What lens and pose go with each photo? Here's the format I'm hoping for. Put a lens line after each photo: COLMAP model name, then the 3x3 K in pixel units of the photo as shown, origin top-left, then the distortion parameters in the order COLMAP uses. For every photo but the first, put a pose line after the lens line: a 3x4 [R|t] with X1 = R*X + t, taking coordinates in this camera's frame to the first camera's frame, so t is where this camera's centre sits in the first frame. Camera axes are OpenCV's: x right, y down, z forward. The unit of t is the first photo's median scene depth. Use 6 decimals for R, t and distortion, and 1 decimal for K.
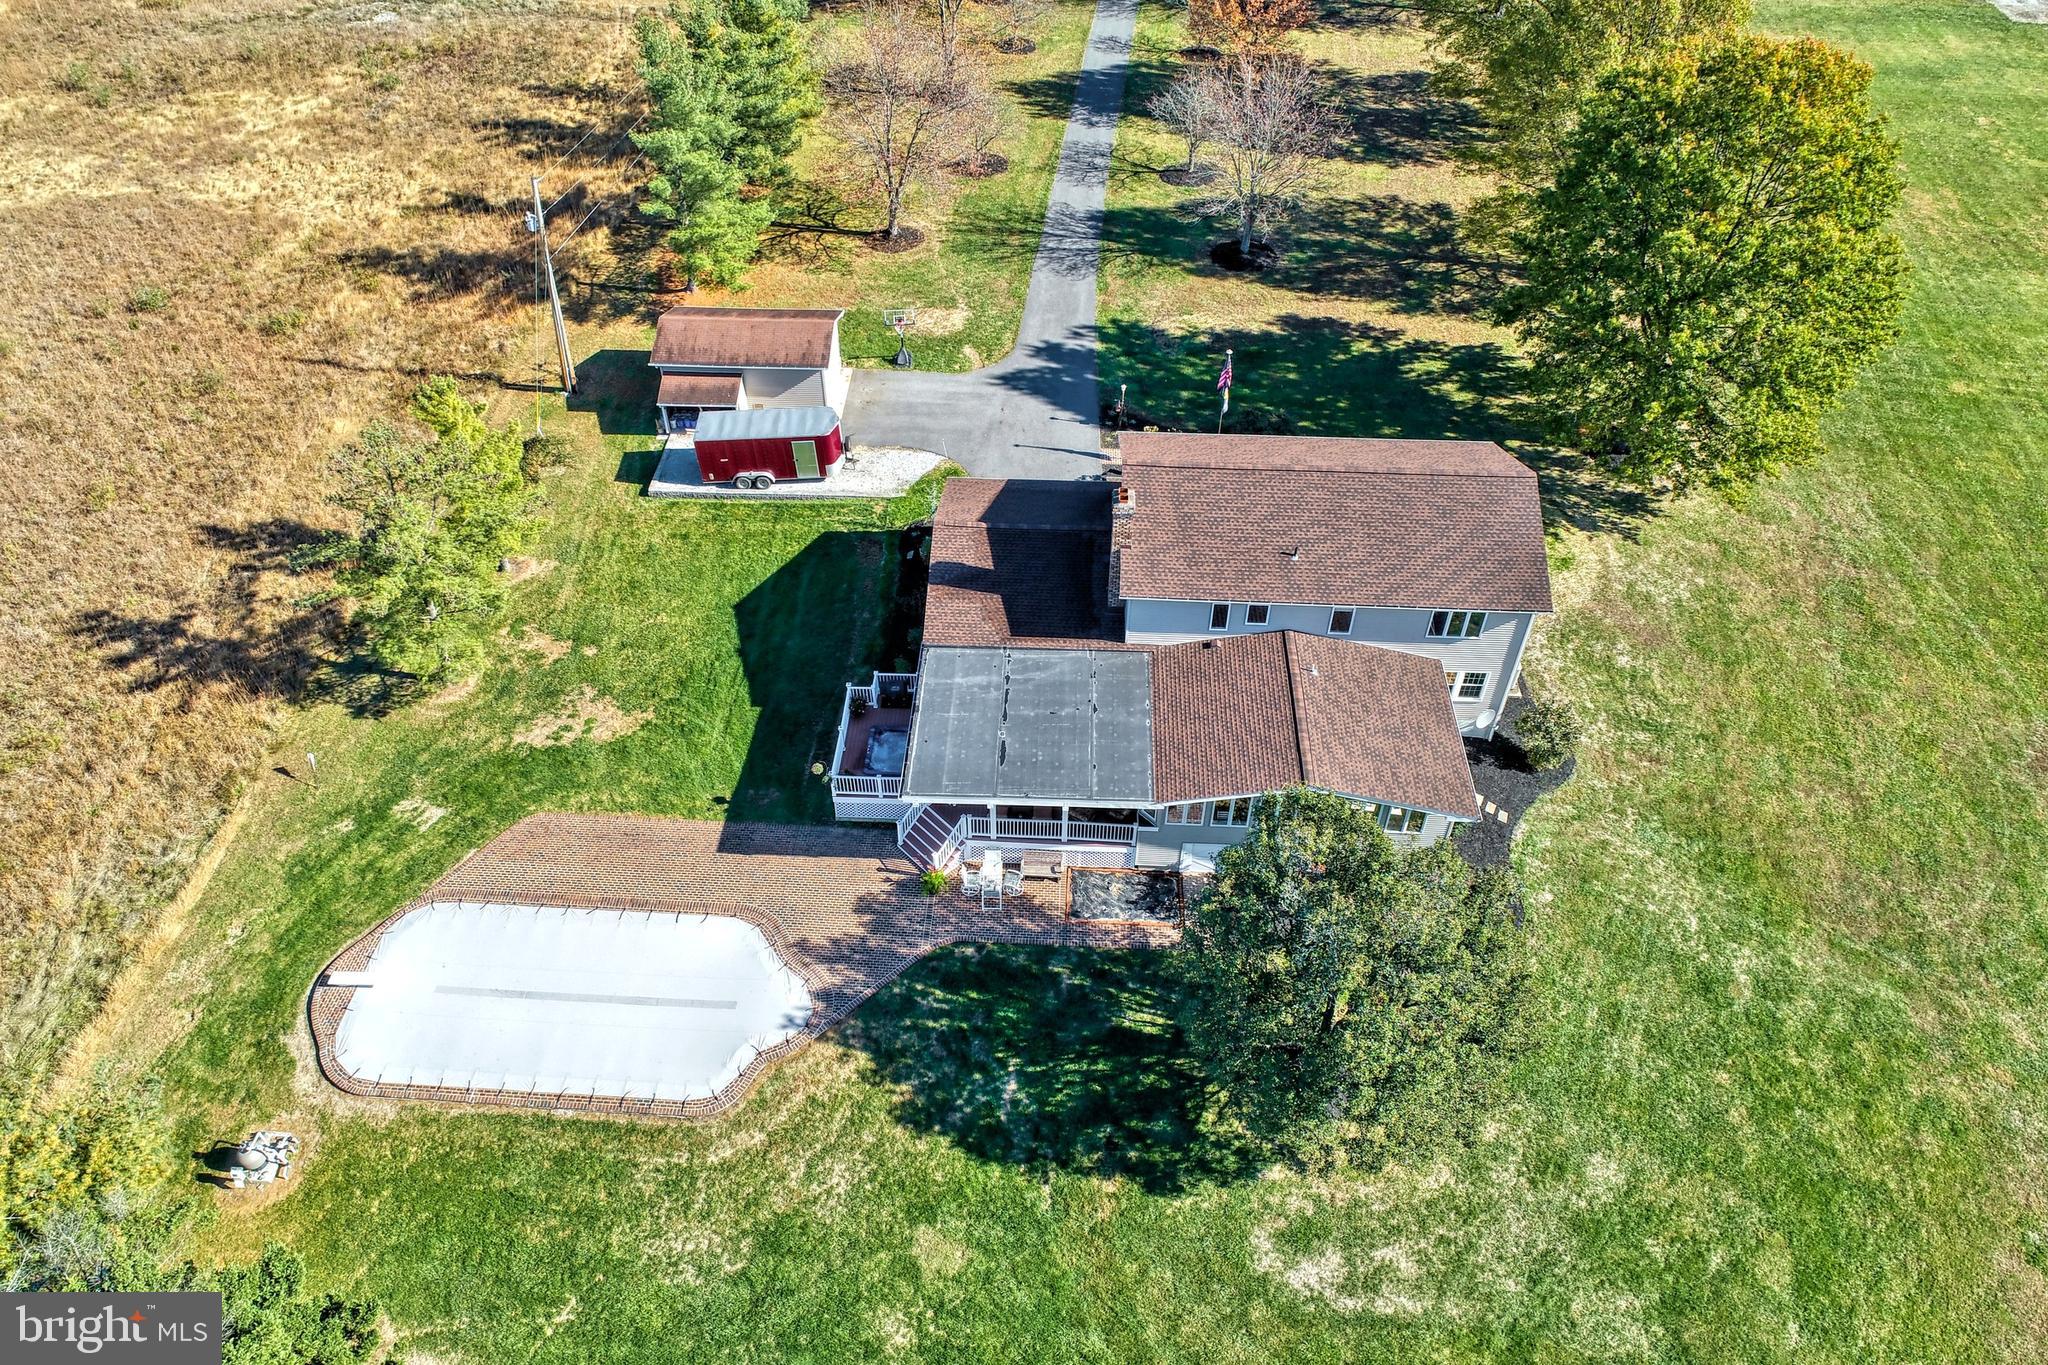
lens RADIAL K [[1290.4, 0, 1024.0], [0, 1290.4, 682.5], [0, 0, 1]] dist [-0.008777, 0.001512]
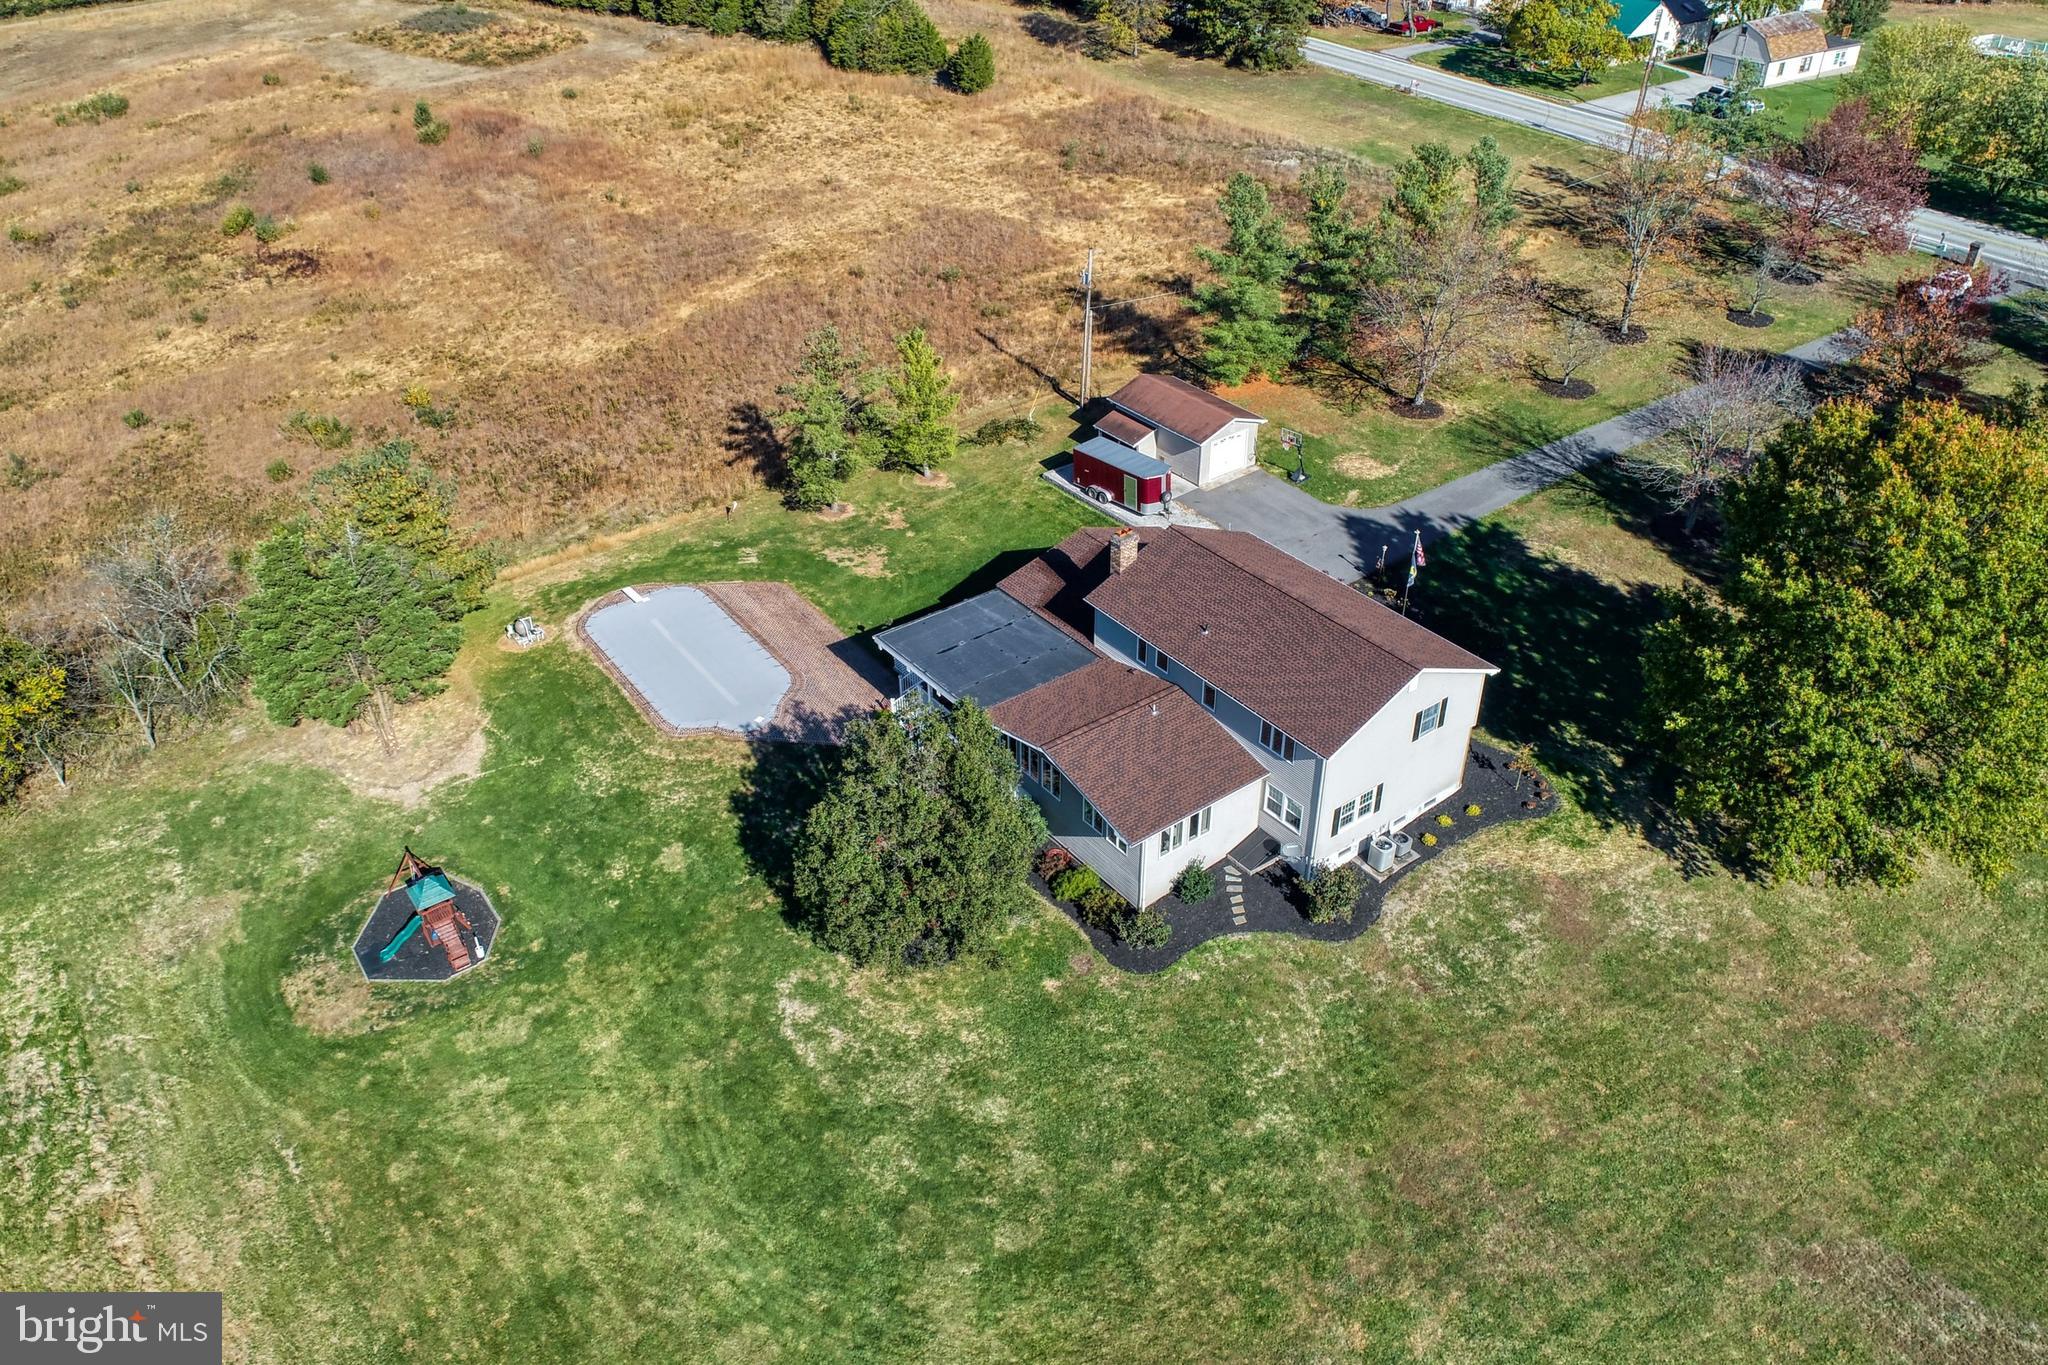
lens RADIAL K [[1363.6, 0, 1024.0], [0, 1363.6, 682.5], [0, 0, 1]] dist [-0.002725, 0.000933]
pose [[0.650629, 0.441267, -0.618033, 0.807076], [-0.529115, 0.847199, 0.047867, -0.025118], [0.544719, 0.295866, 0.784694, -0.079600]]
